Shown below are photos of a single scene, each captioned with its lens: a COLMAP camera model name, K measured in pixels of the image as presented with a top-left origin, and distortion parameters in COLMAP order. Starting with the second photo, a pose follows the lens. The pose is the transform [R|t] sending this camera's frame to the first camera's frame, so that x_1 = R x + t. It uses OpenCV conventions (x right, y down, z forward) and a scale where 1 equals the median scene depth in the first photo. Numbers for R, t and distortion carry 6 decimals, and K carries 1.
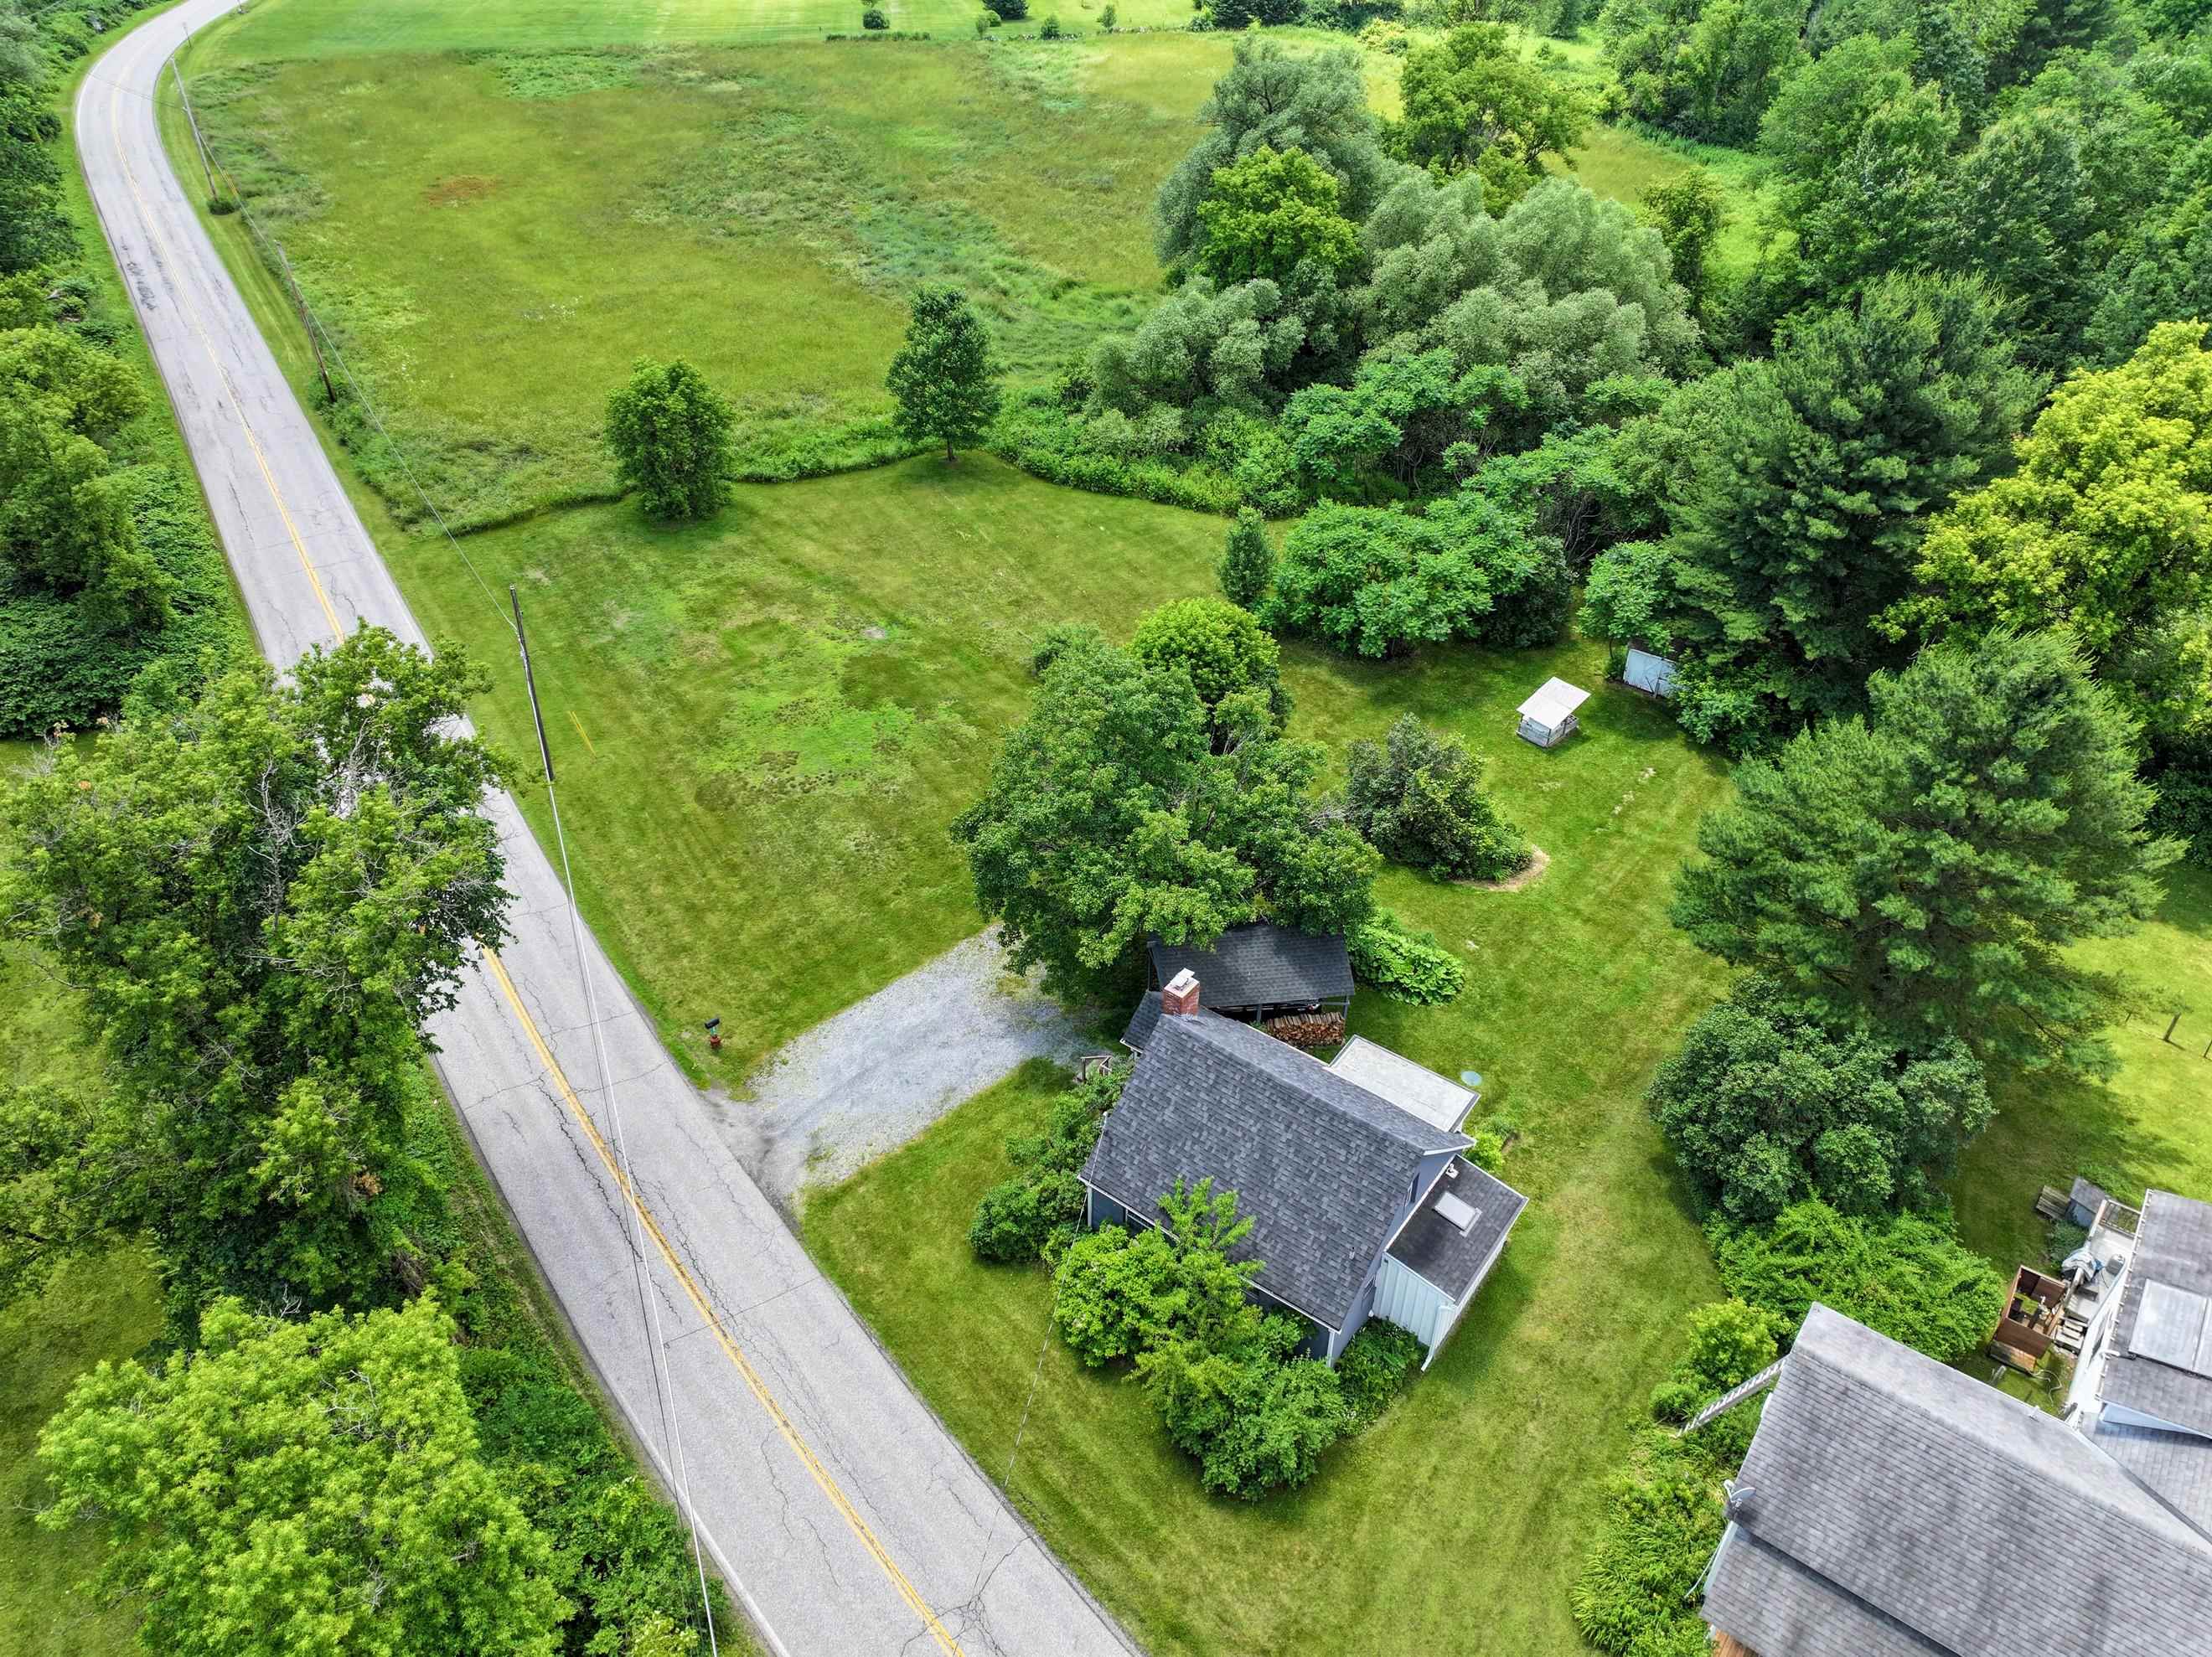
lens RADIAL K [[1572.2, 0, 1106.0], [0, 1572.2, 828.5], [0, 0, 1]] dist [0.005996, 0.002195]
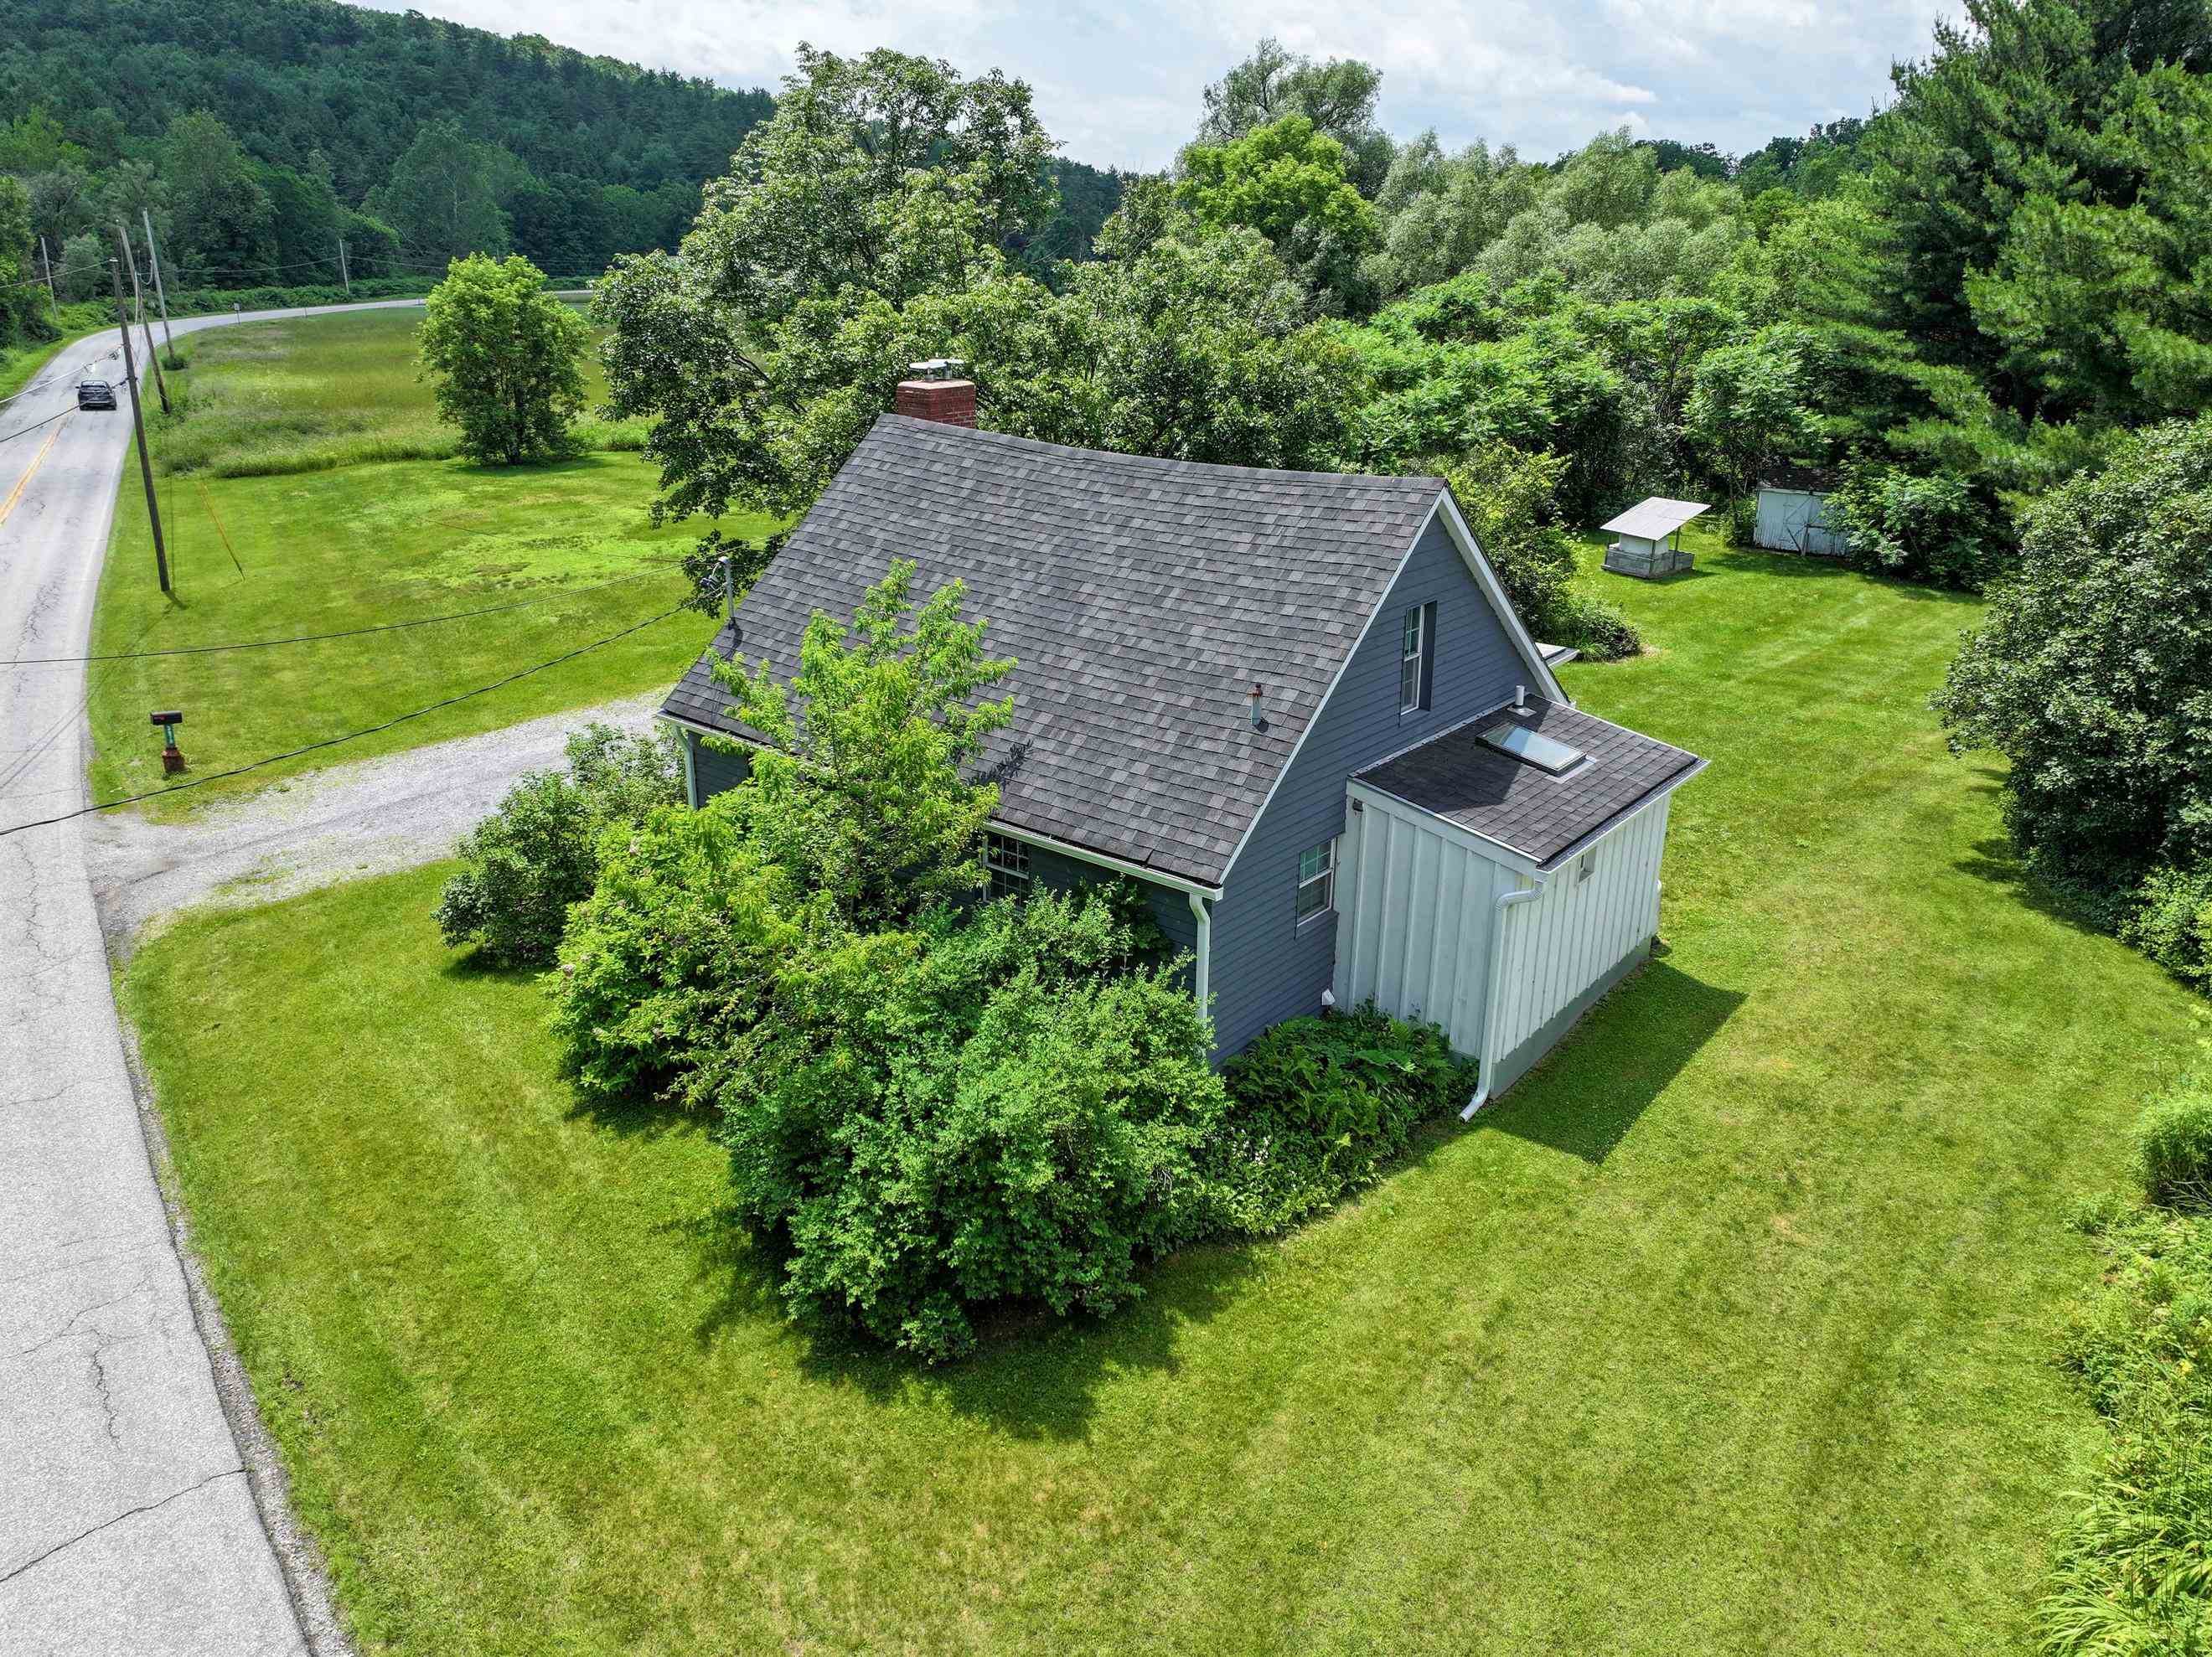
lens RADIAL K [[1572.2, 0, 1106.0], [0, 1572.2, 828.5], [0, 0, 1]] dist [0.005996, 0.002195]
pose [[0.998976, 0.019769, -0.040701, 0.133398], [-0.030173, 0.961365, -0.273617, 0.392257], [0.033720, 0.274565, 0.960977, 0.634812]]
